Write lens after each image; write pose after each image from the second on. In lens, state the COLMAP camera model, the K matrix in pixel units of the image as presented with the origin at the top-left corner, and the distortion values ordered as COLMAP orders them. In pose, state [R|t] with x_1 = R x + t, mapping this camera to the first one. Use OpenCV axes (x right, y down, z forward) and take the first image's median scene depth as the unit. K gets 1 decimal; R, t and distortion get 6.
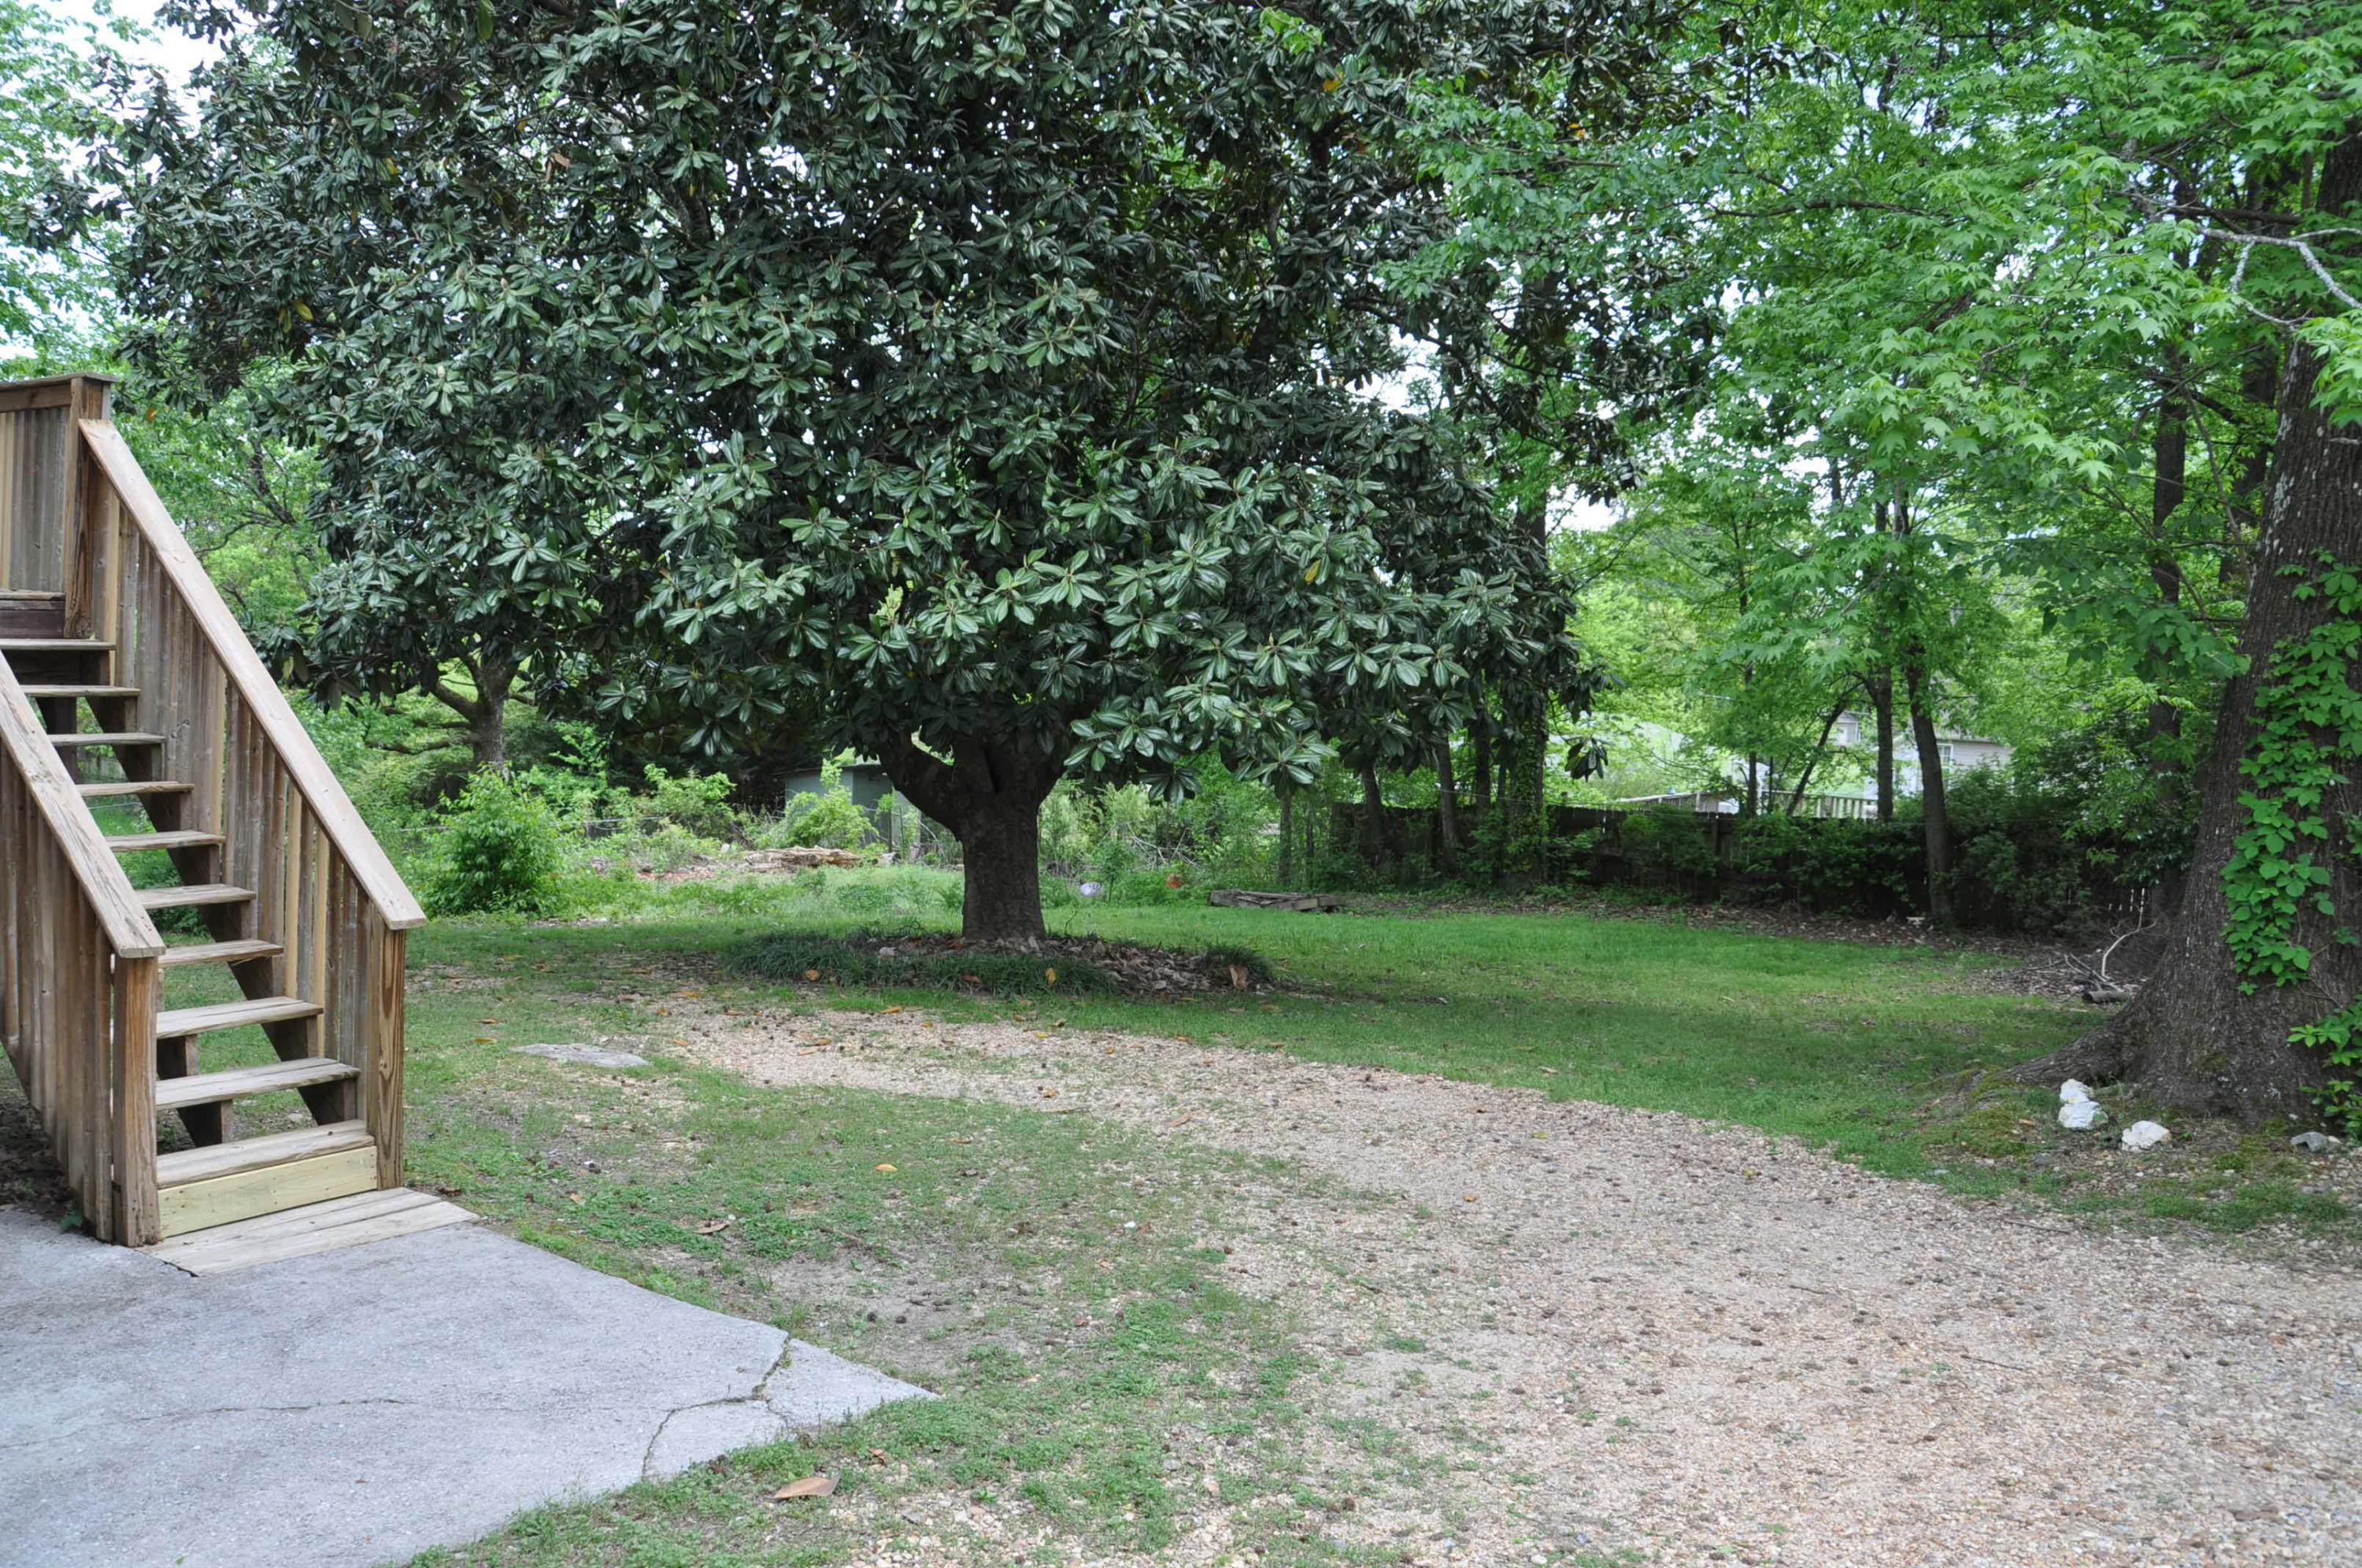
lens RADIAL K [[1827.7, 0, 1157.1], [0, 1827.7, 810.4], [0, 0, 1]] dist [-0.153241, 0.090668]
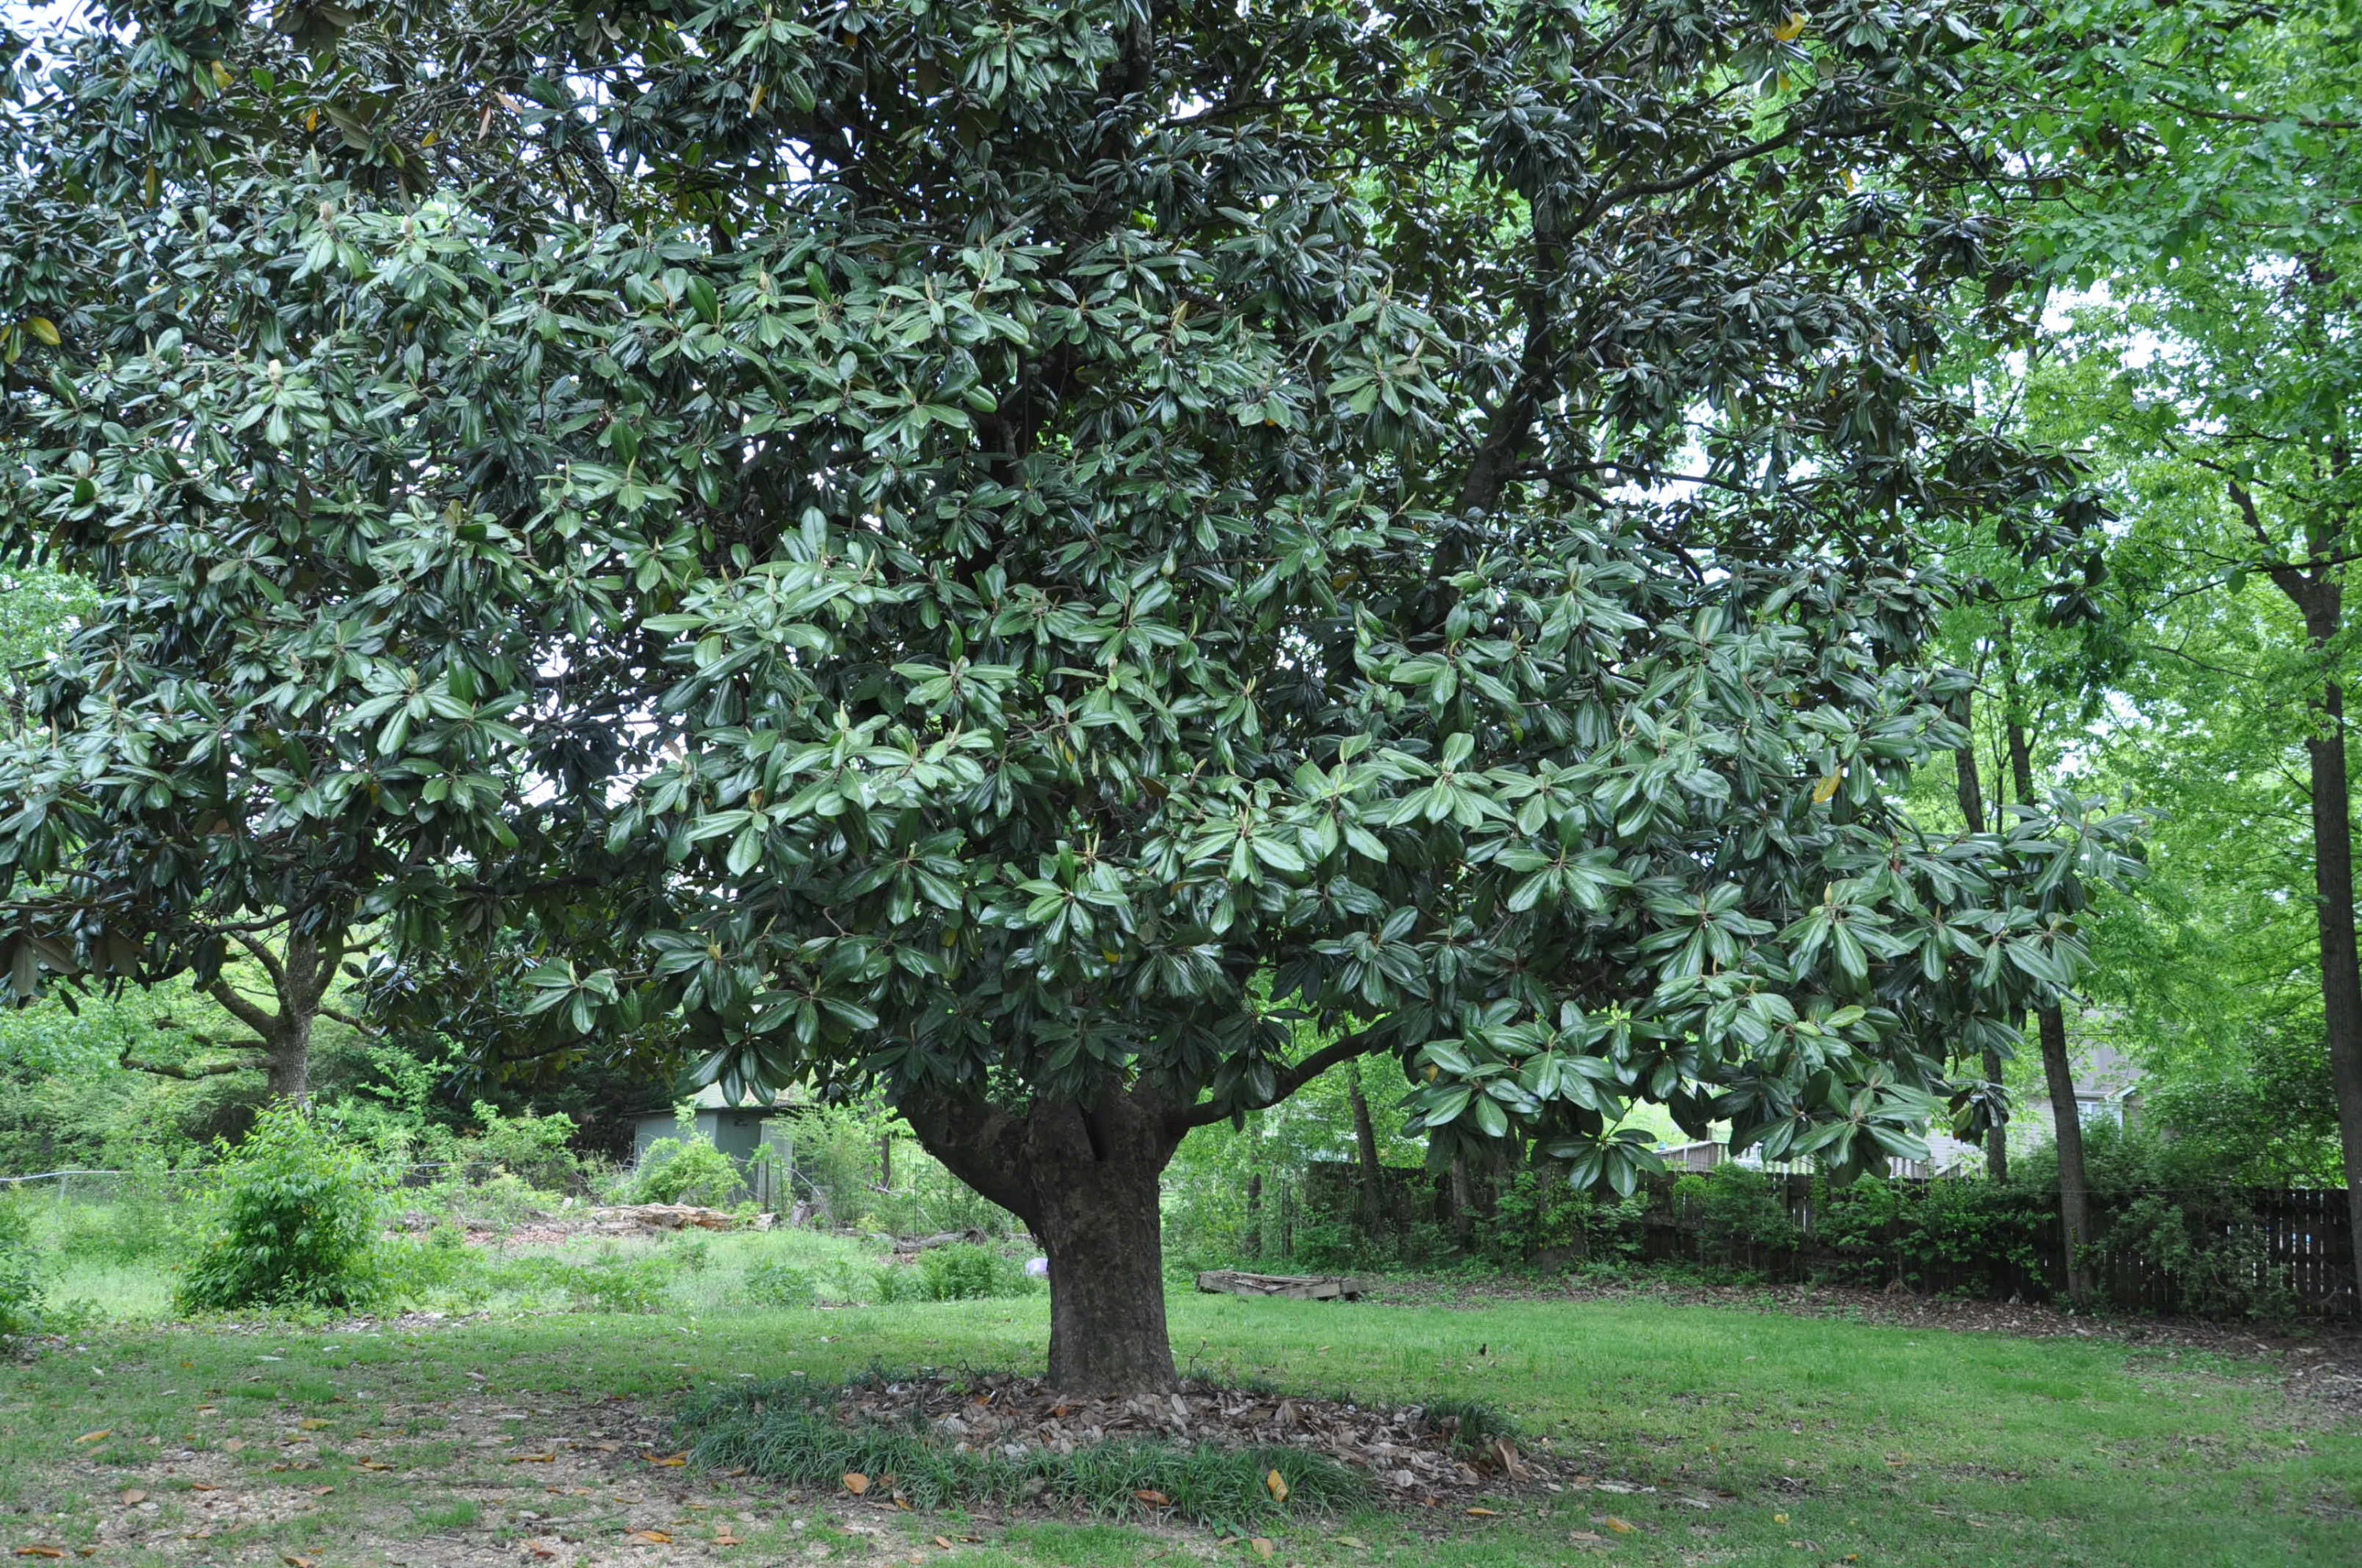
lens RADIAL K [[1834.7, 0, 1147.3], [0, 1834.7, 809.3], [0, 0, 1]] dist [-0.160015, 0.131406]
pose [[0.995713, 0.025919, 0.088788, -0.171712], [-0.008807, 0.982141, -0.187938, -0.014614], [-0.092074, 0.186351, 0.978159, 0.443904]]
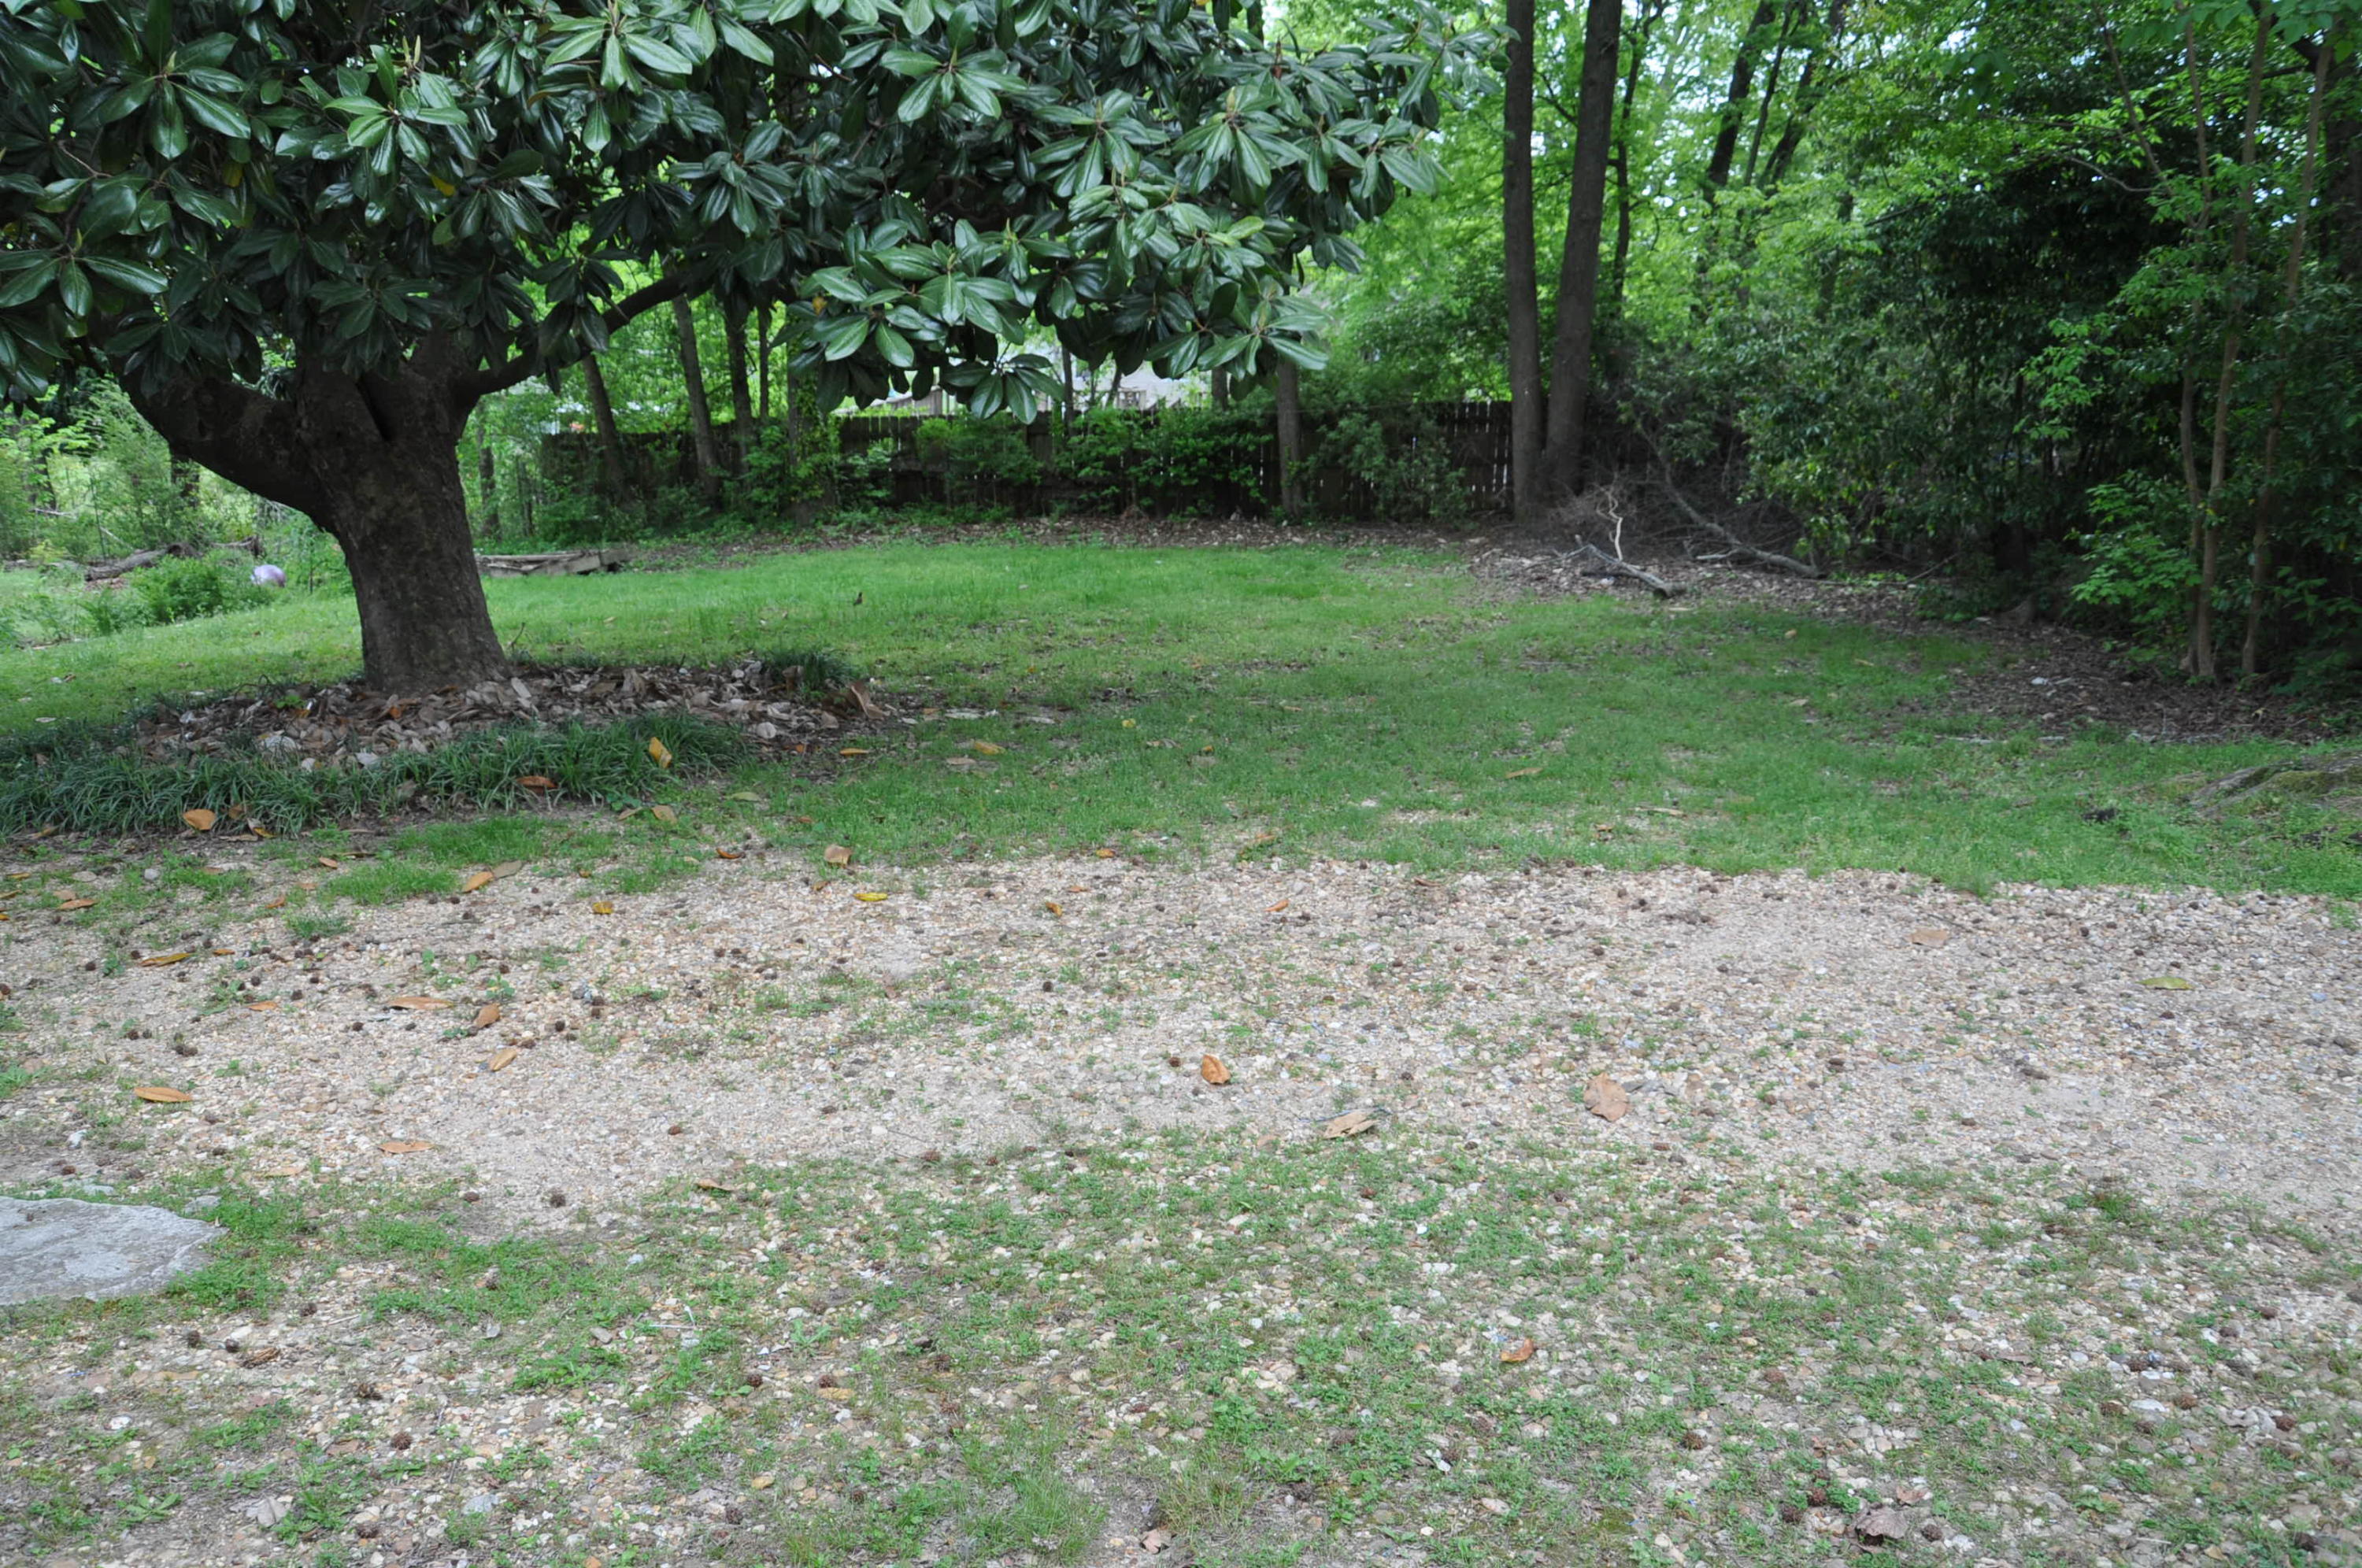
lens RADIAL K [[1834.7, 0, 1147.3], [0, 1834.7, 809.3], [0, 0, 1]] dist [-0.160015, 0.131406]
pose [[0.866654, -0.161327, 0.472107, -0.216253], [0.059819, 0.973050, 0.222698, -0.010004], [-0.495311, -0.164761, 0.852948, 0.485095]]
